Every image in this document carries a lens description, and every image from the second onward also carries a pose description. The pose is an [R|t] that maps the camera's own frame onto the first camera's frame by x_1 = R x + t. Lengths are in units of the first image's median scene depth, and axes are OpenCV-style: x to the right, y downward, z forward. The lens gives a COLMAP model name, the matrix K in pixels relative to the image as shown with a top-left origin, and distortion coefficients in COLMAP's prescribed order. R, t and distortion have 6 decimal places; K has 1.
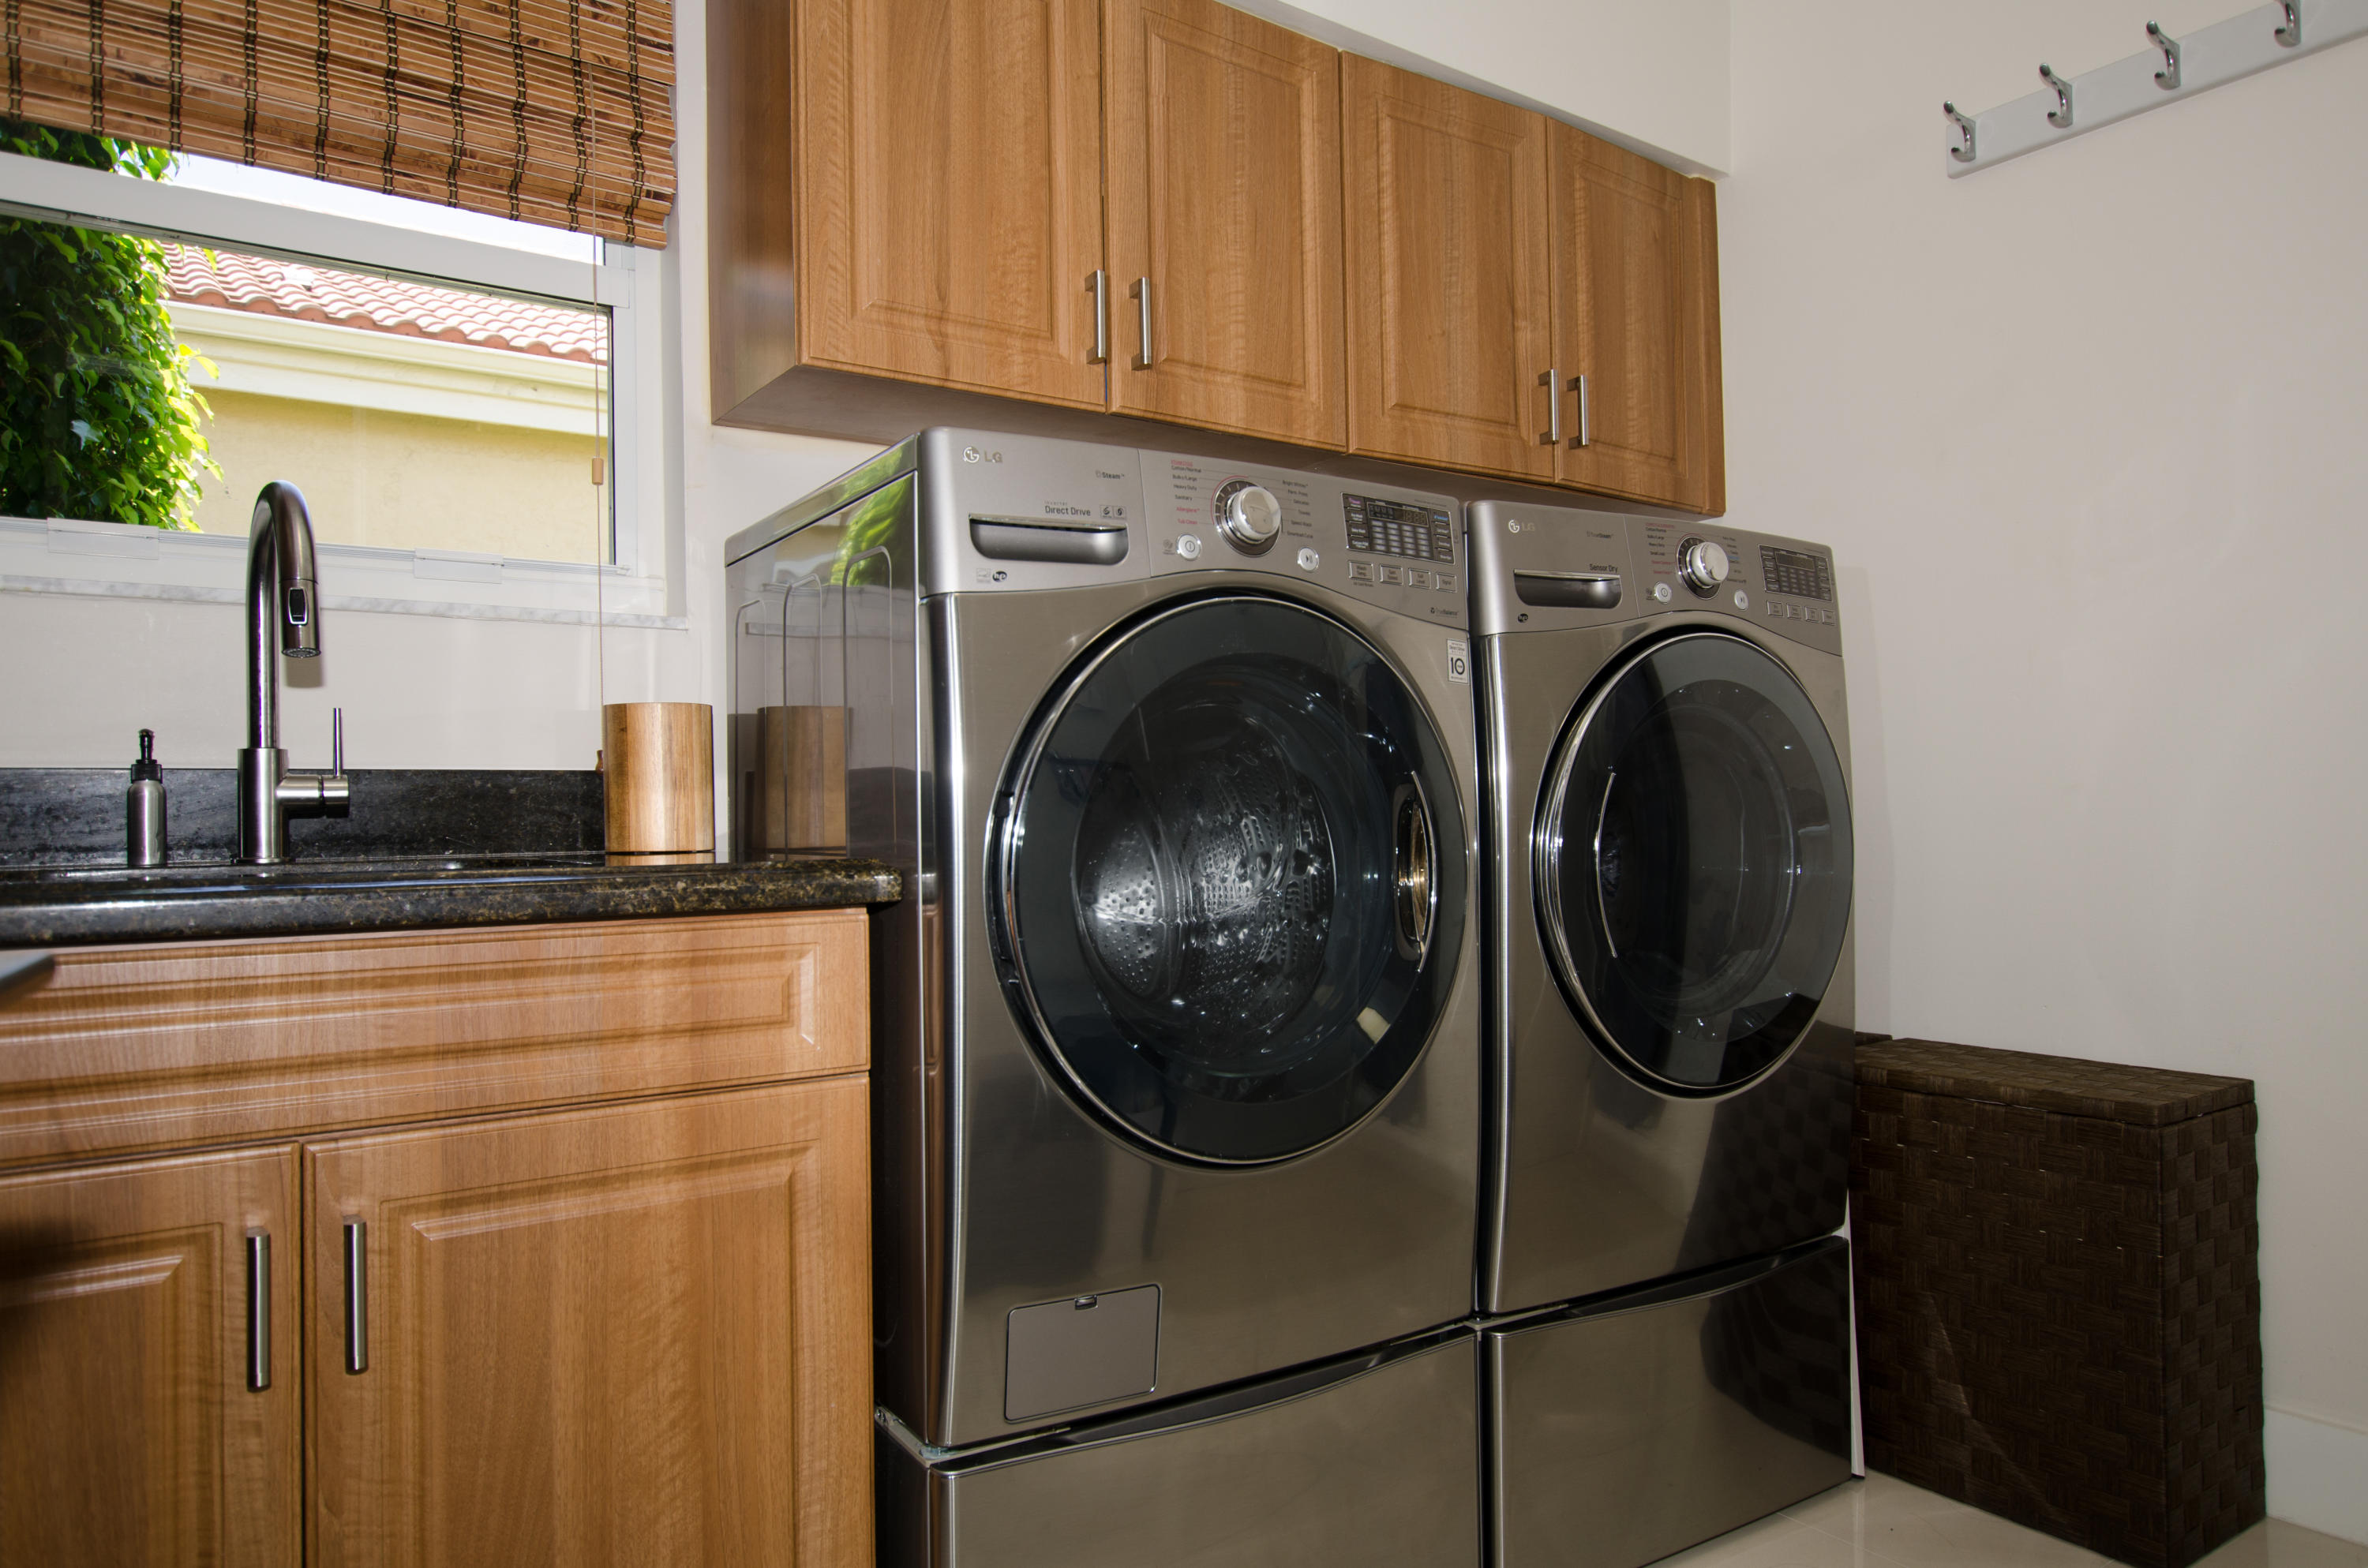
lens RADIAL K [[1529.3, 0, 1184.0], [0, 1529.3, 784.0], [0, 0, 1]] dist [0.002650, 0.009825]
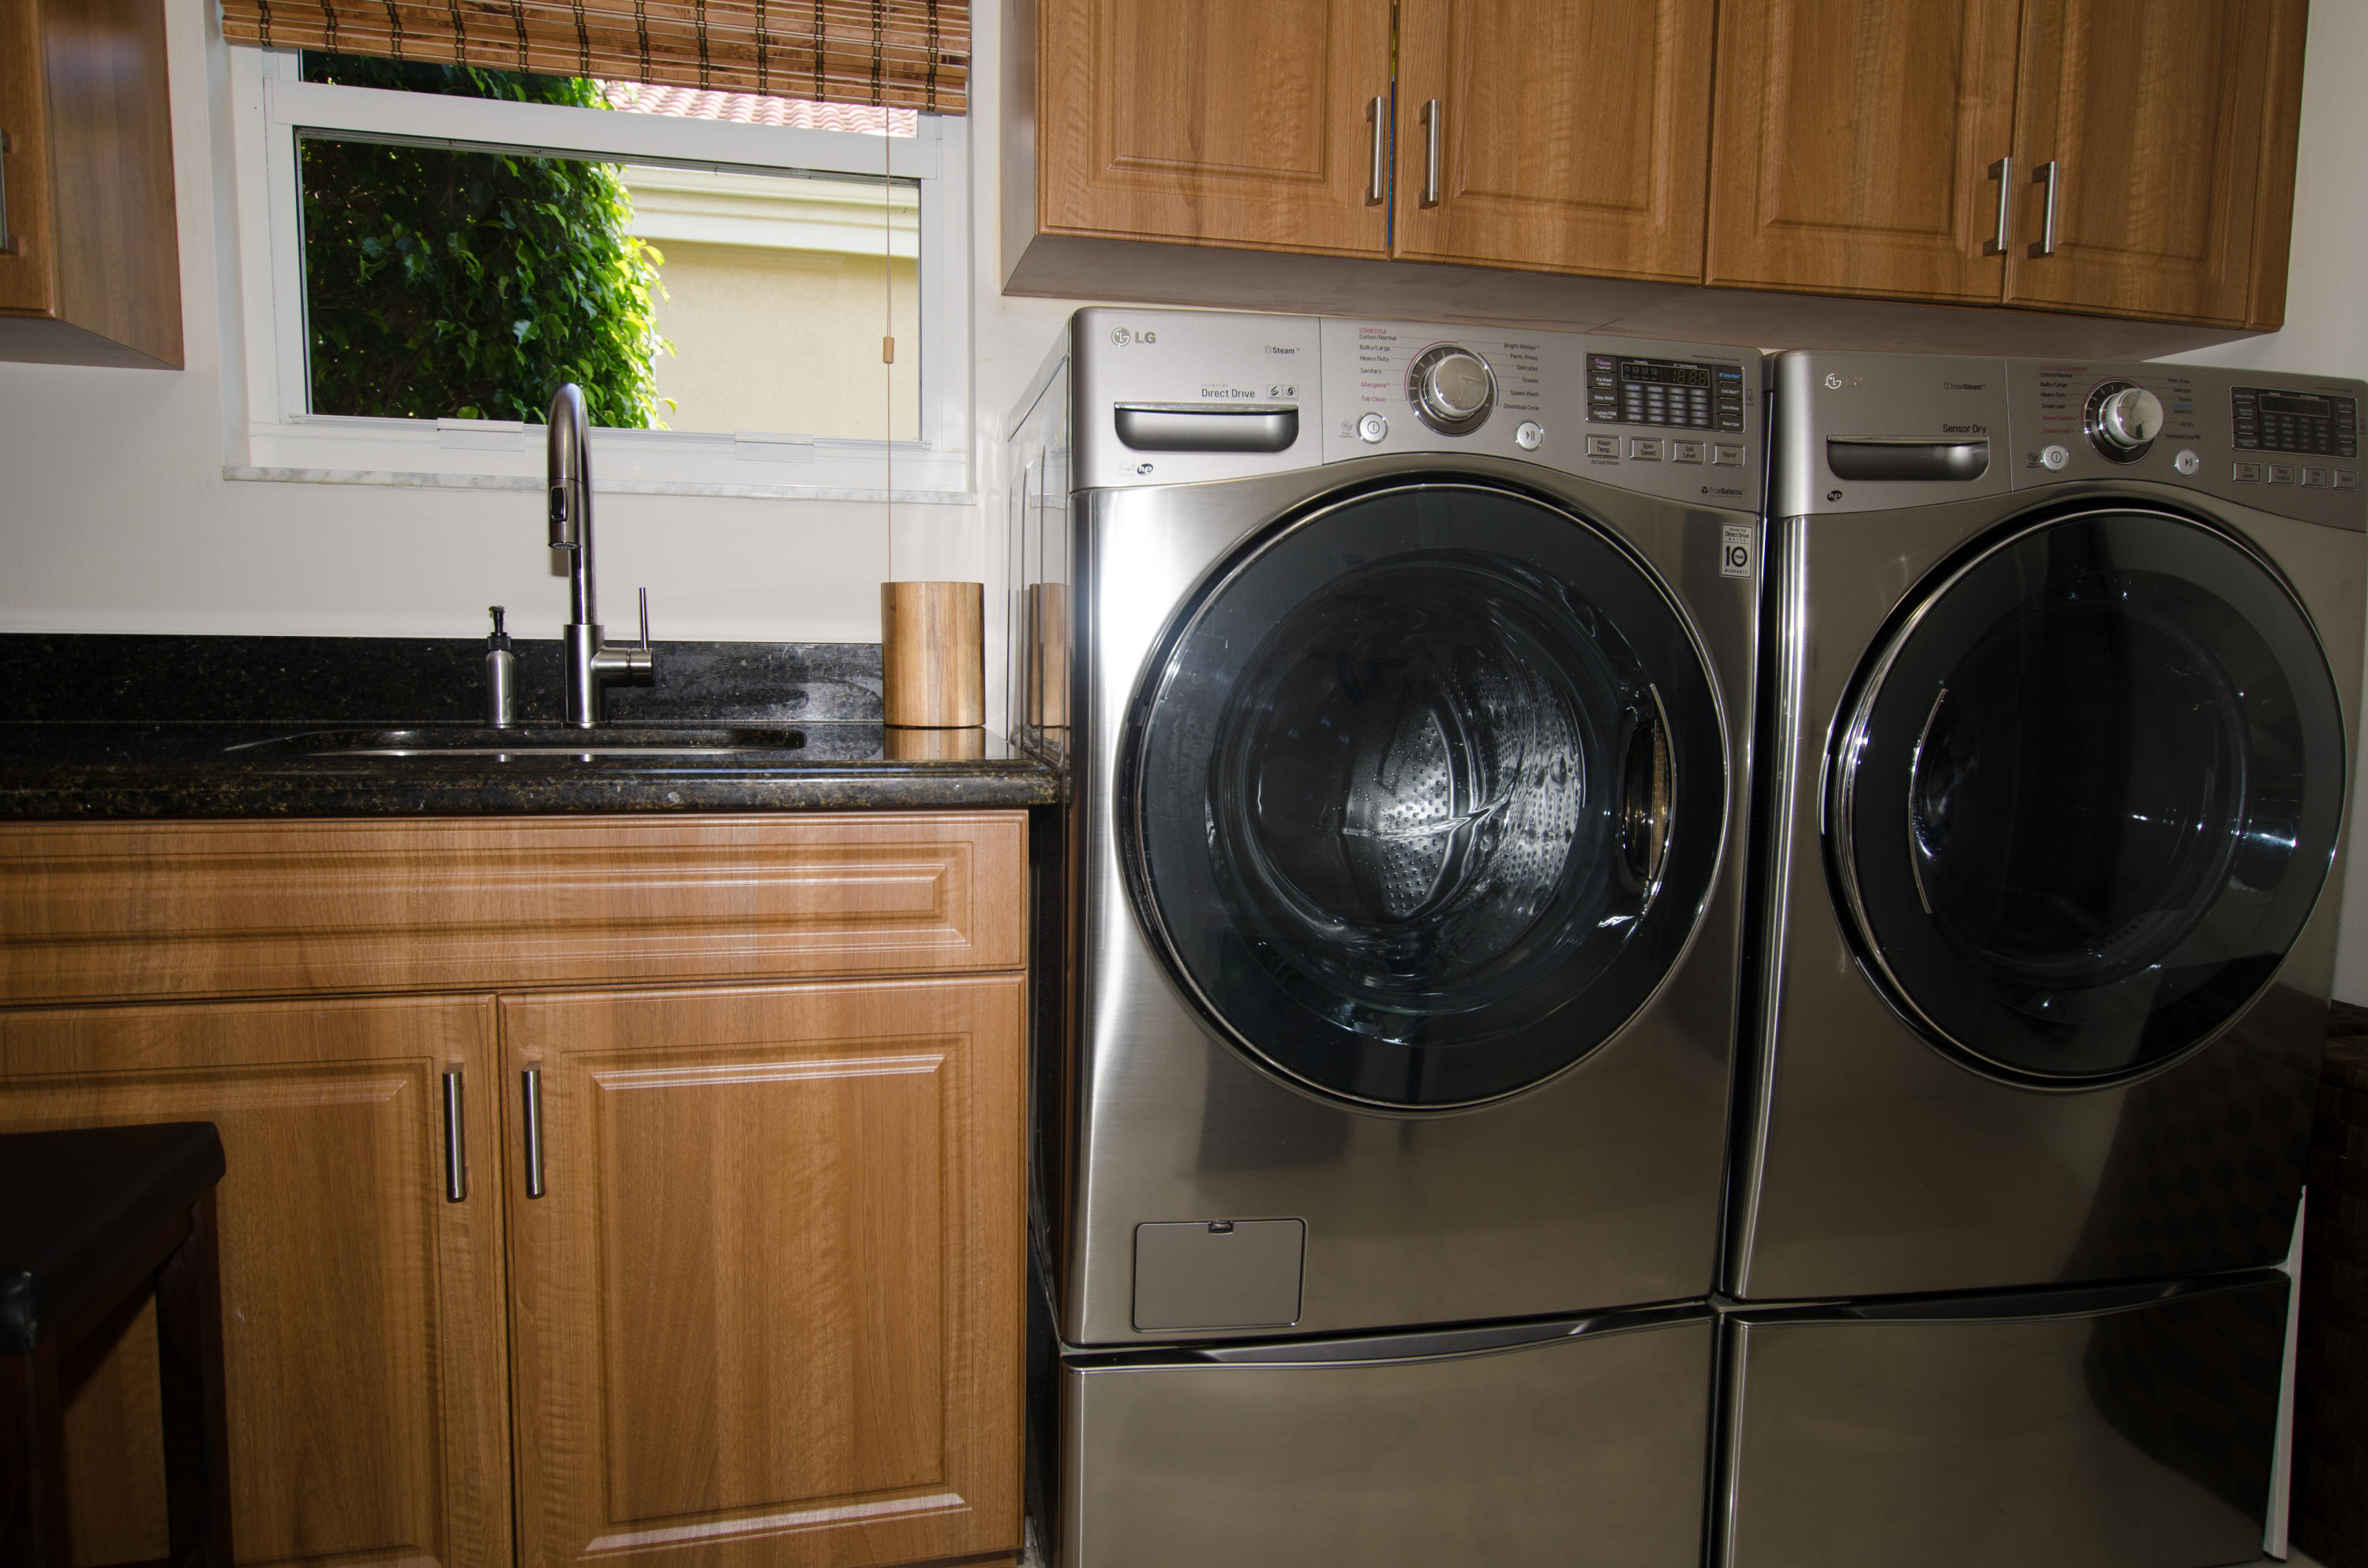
lens RADIAL K [[1529.3, 0, 1184.0], [0, 1529.3, 784.0], [0, 0, 1]] dist [0.002650, 0.009825]
pose [[0.931746, 0.063456, -0.357524, 0.199965], [-0.021513, 0.992529, 0.120097, -0.046553], [0.362473, -0.104208, 0.926150, 0.098699]]
